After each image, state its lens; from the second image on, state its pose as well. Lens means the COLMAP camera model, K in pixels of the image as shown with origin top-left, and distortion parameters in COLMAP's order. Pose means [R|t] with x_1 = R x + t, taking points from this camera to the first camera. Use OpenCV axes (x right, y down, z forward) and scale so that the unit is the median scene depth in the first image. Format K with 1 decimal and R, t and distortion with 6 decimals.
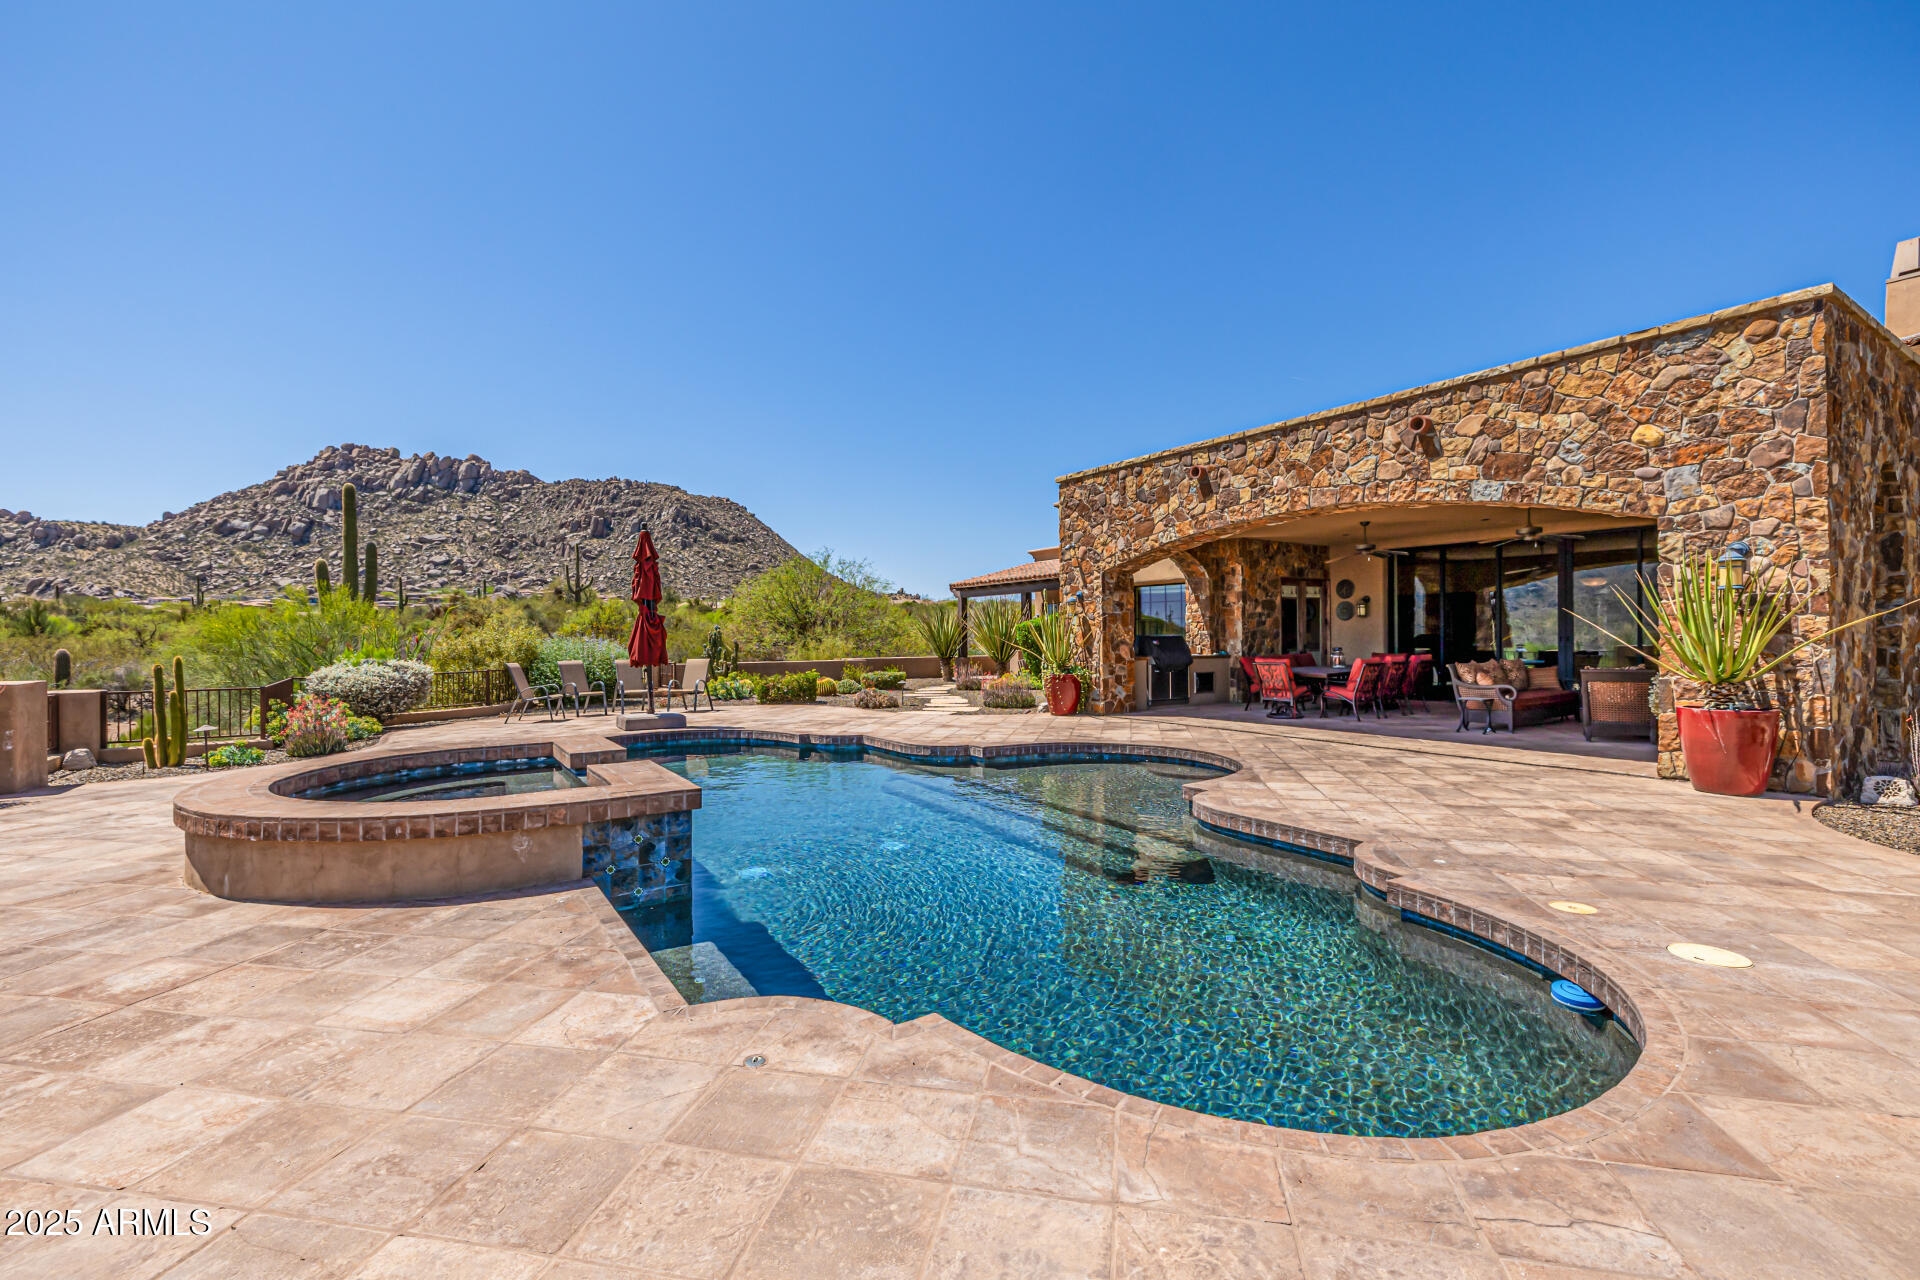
lens RADIAL K [[847.8, 0, 1017.5], [0, 847.8, 640.4], [0, 0, 1]] dist [0.003248, 0.000097]
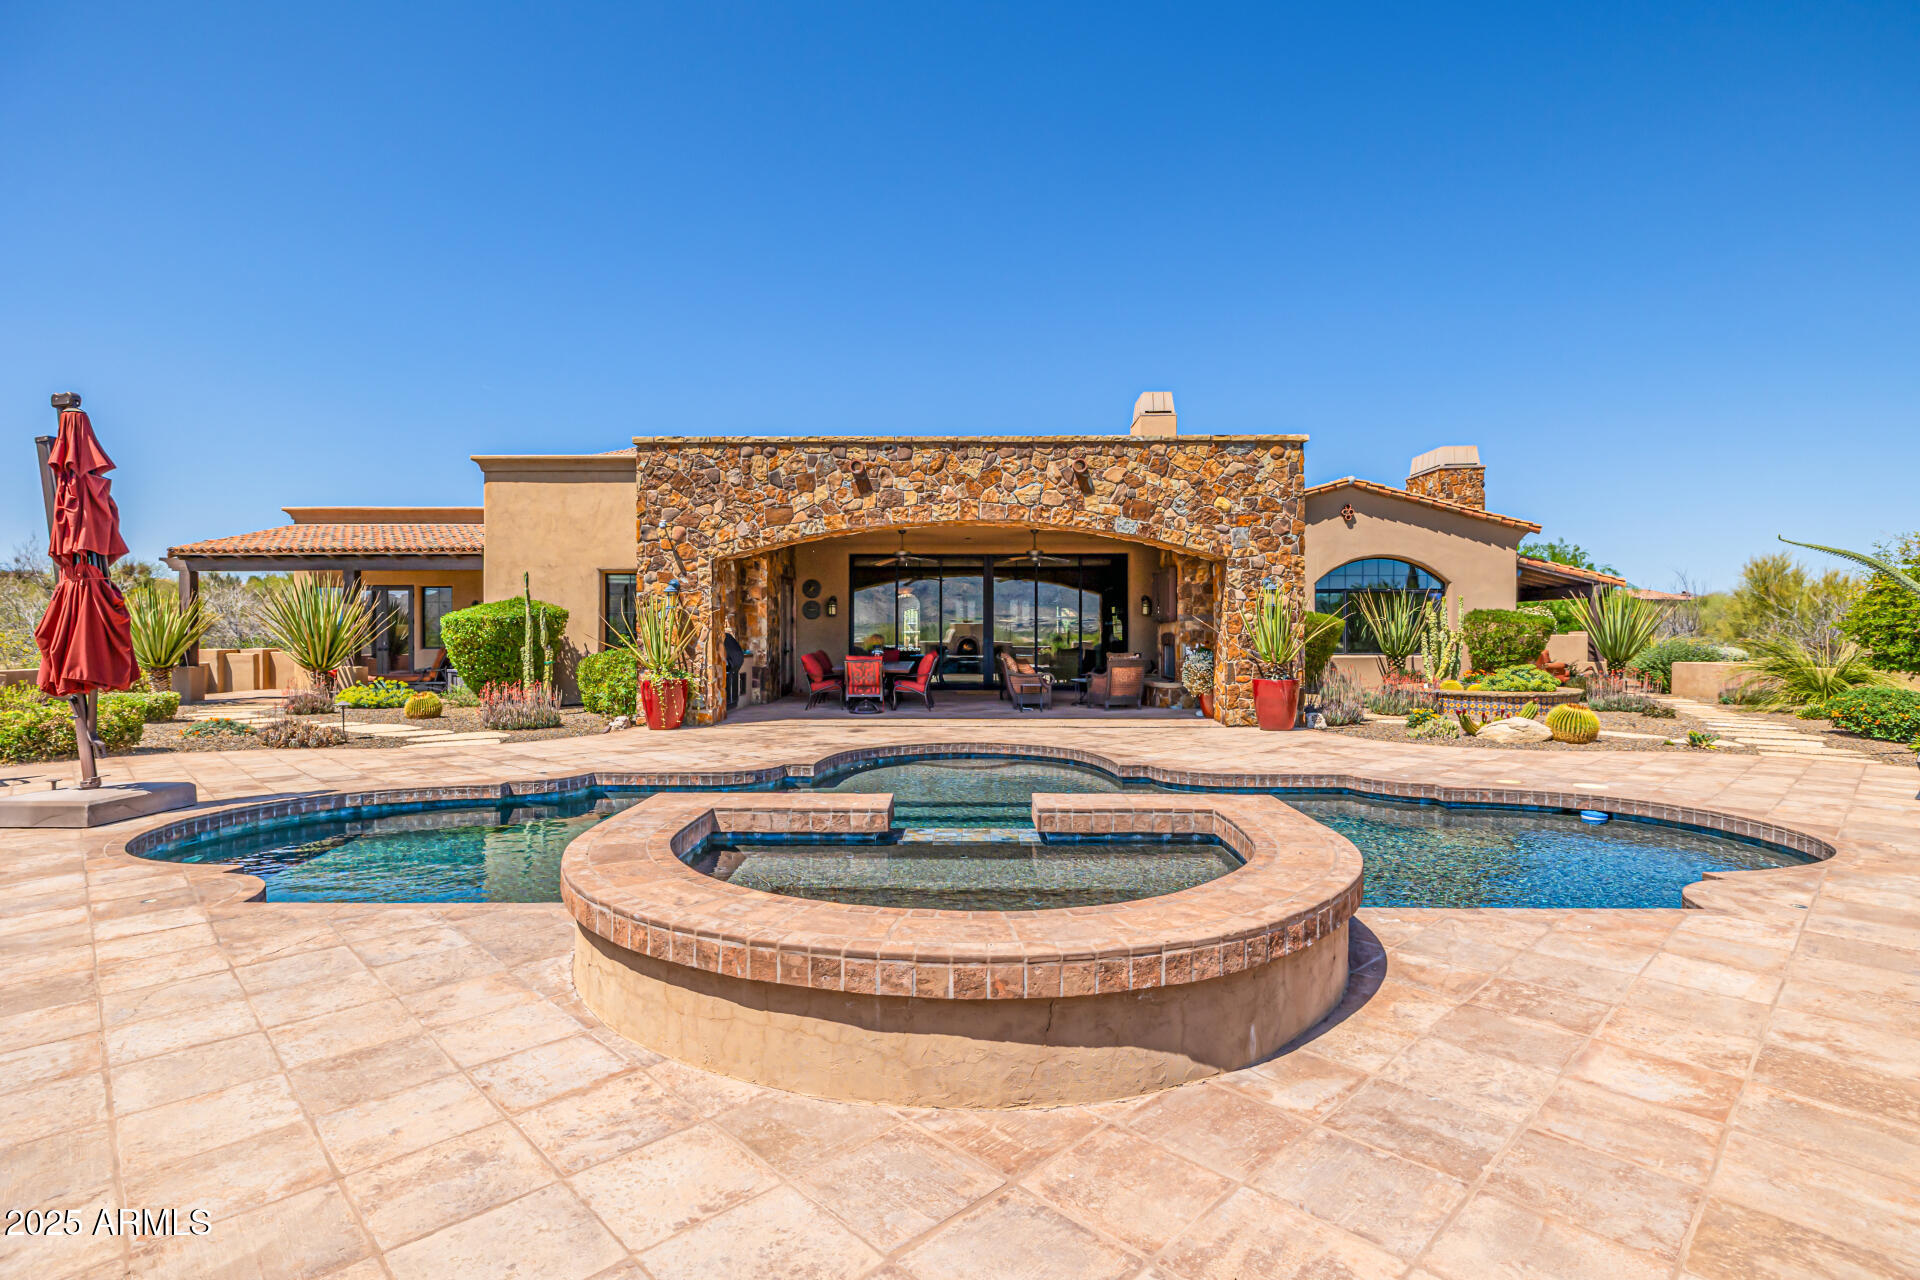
lens RADIAL K [[886.3, 0, 1009.4], [0, 886.3, 638.3], [0, 0, 1]] dist [-0.001091, 0.000087]
pose [[0.571769, 0.000033, 0.820415, -0.532331], [0.001101, 0.999999, -0.000807, 0.001171], [-0.820414, 0.001365, 0.571768, 0.271314]]
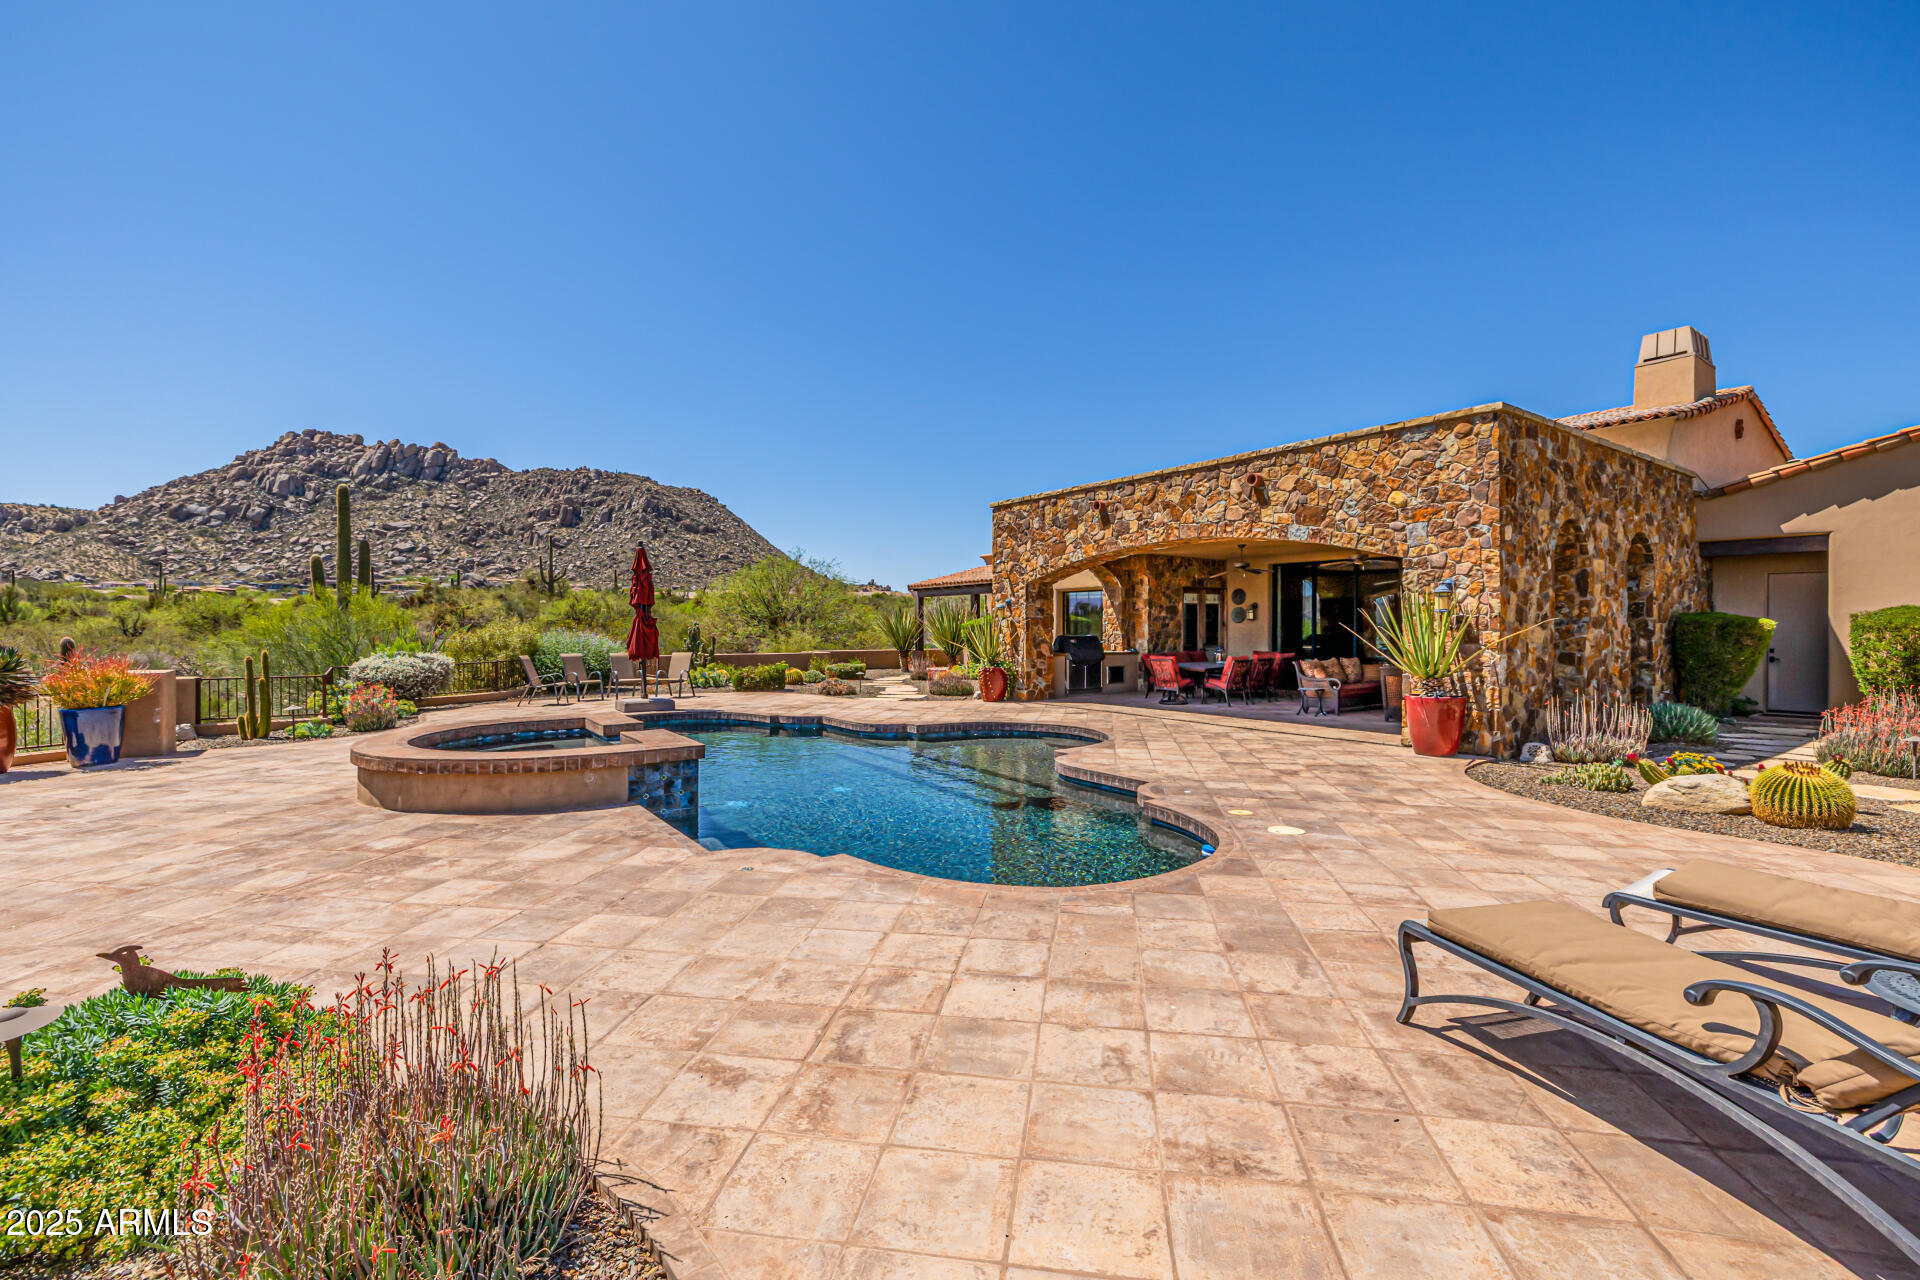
lens RADIAL K [[830.6, 0, 1043.2], [0, 830.6, 631.7], [0, 0, 1]] dist [-0.001847, -0.000344]
pose [[0.997745, 0.008555, 0.066576, 0.052528], [-0.008578, 0.999963, 0.000071, -0.013509], [-0.066573, -0.000642, 0.997781, -0.210053]]
